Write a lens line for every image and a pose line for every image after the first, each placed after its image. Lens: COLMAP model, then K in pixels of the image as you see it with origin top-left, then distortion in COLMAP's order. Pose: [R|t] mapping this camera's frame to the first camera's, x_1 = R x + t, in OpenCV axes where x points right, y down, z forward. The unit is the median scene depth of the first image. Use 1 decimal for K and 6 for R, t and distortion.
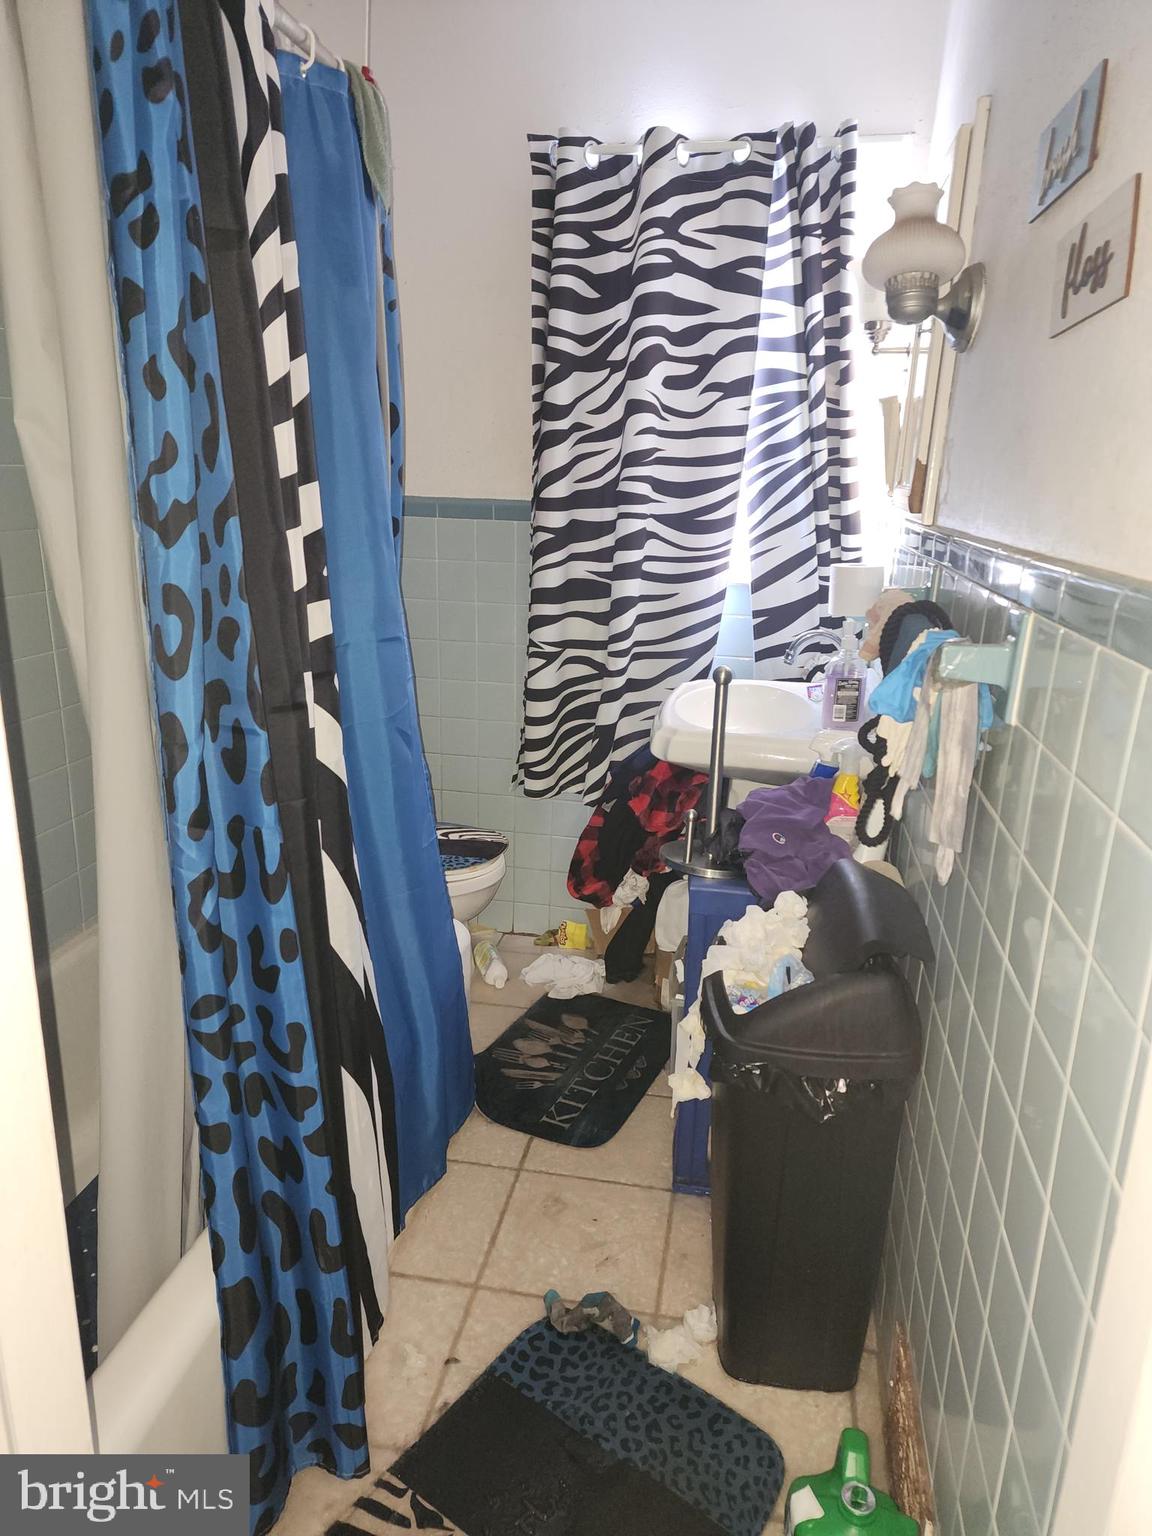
lens RADIAL K [[1029.2, 0, 569.4], [0, 1029.2, 766.5], [0, 0, 1]] dist [0.072268, -0.061949]
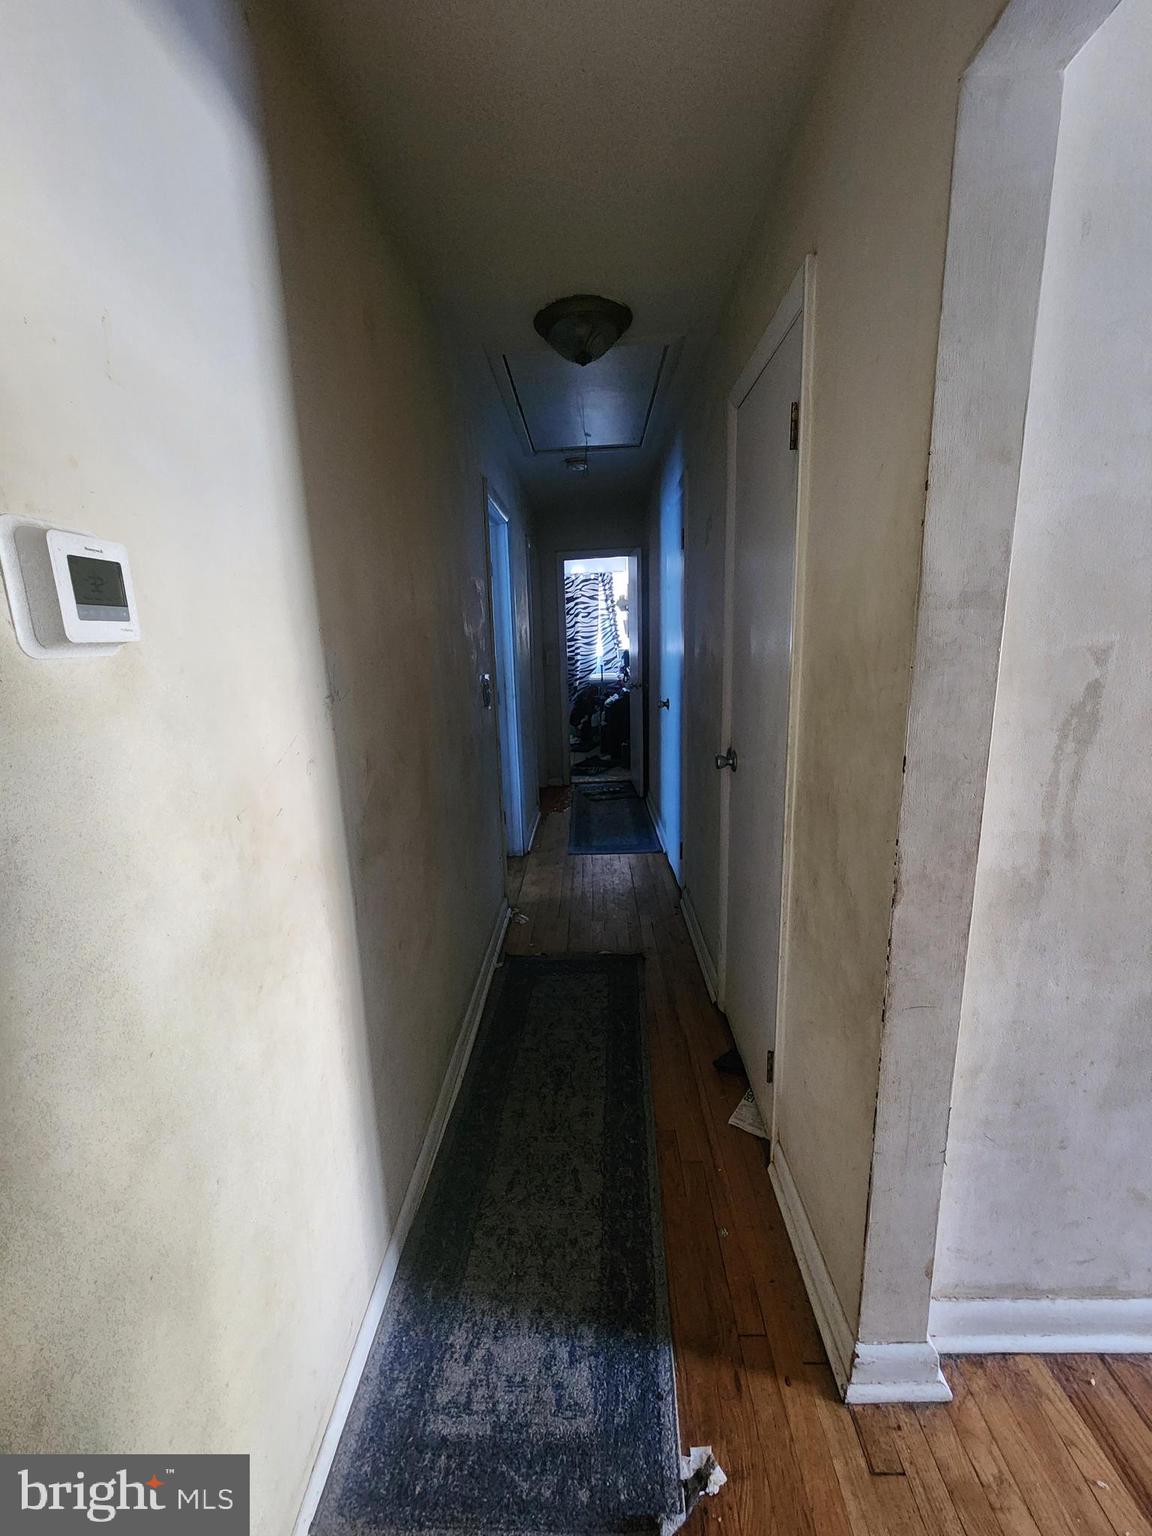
lens RADIAL K [[644.2, 0, 575.3], [0, 644.2, 768.1], [0, 0, 1]] dist [-0.006643, 0.002426]
pose [[0.982997, -0.092640, 0.158537, -0.515452], [0.101675, 0.993568, -0.049846, 0.527892], [-0.152899, 0.065117, 0.986094, -2.092195]]
